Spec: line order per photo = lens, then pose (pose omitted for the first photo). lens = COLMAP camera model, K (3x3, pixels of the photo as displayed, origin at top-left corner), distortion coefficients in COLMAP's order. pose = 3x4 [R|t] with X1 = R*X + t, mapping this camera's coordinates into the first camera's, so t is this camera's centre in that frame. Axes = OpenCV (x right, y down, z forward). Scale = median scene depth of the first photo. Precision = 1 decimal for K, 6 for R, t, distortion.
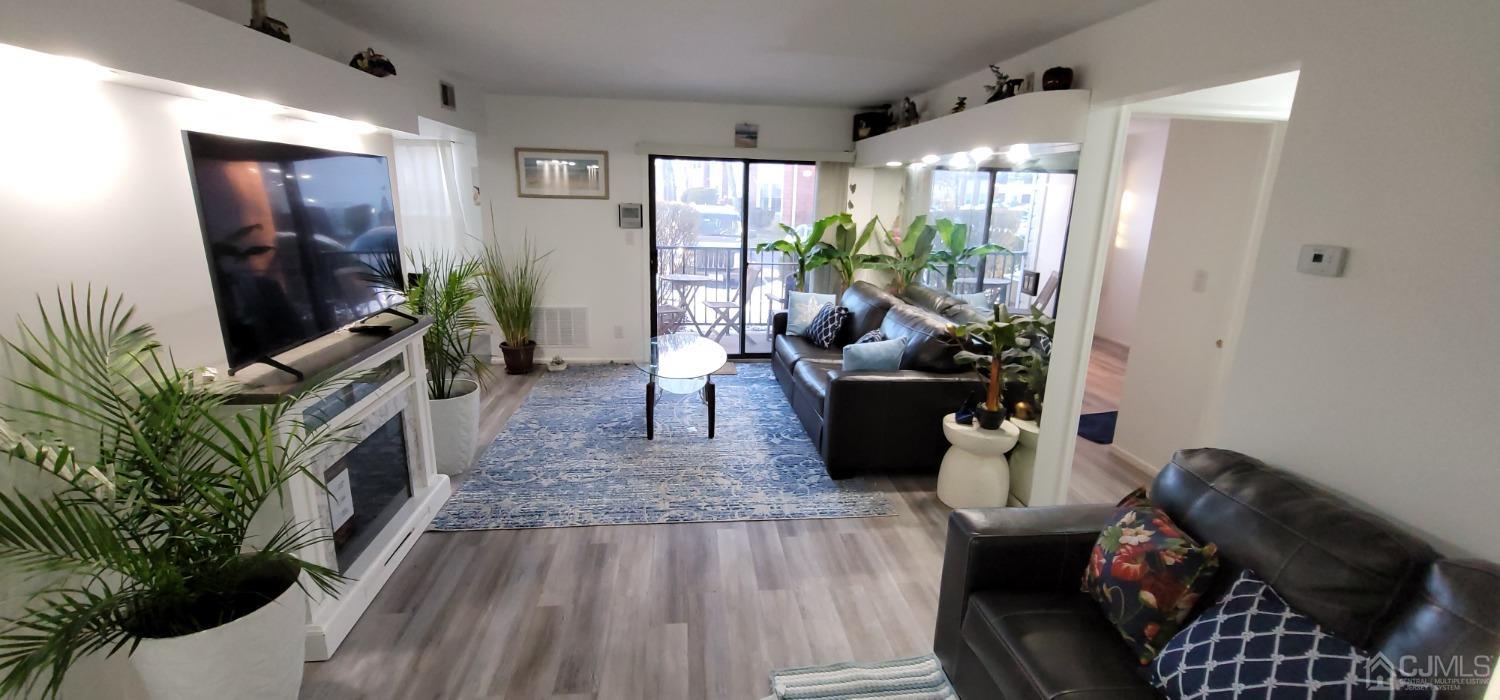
lens RADIAL K [[615.6, 0, 750.0], [0, 615.6, 350.0], [0, 0, 1]] dist [-0.002950, 0.002545]
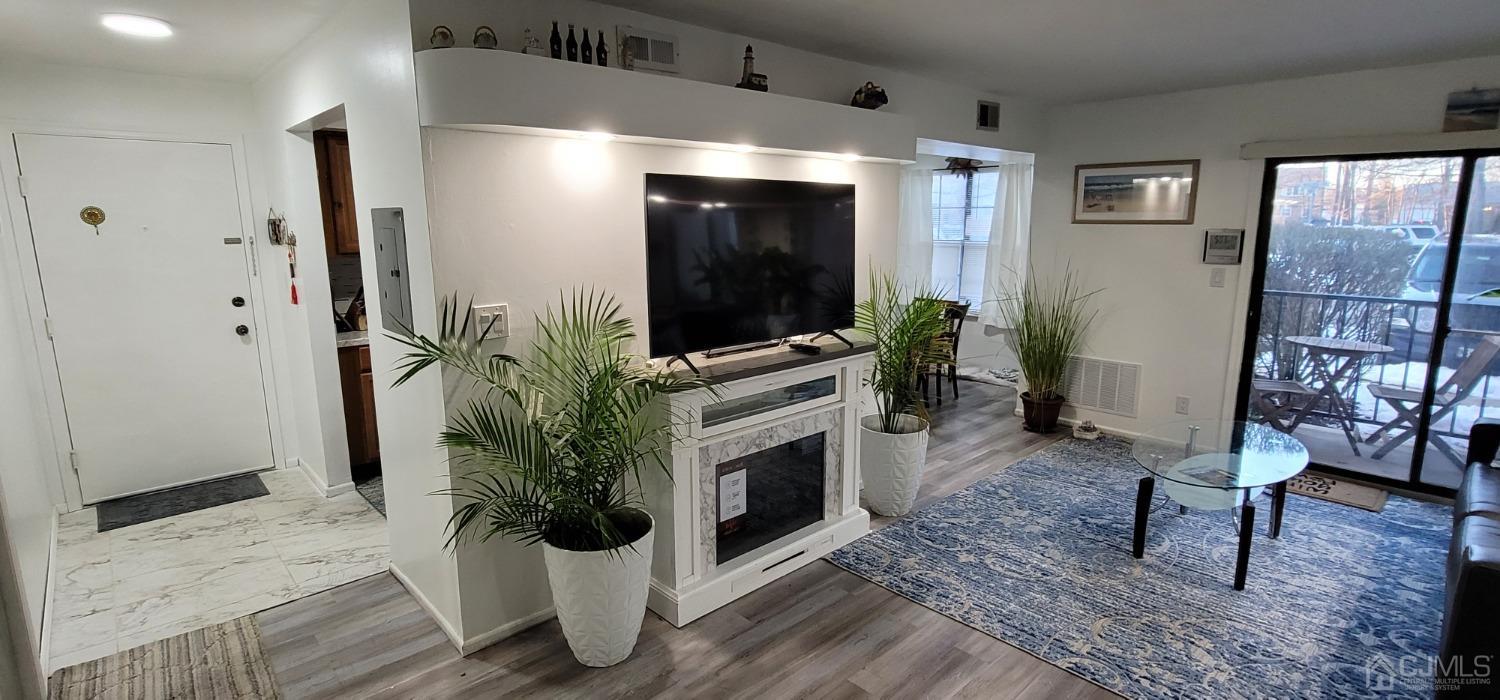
lens RADIAL K [[702.4, 0, 750.0], [0, 702.4, 350.0], [0, 0, 1]] dist [-0.002014, 0.000053]
pose [[0.594168, 0.121681, -0.795084, 0.190464], [-0.179750, 0.983579, 0.016202, -0.022267], [0.783999, 0.133289, 0.606283, 0.137115]]
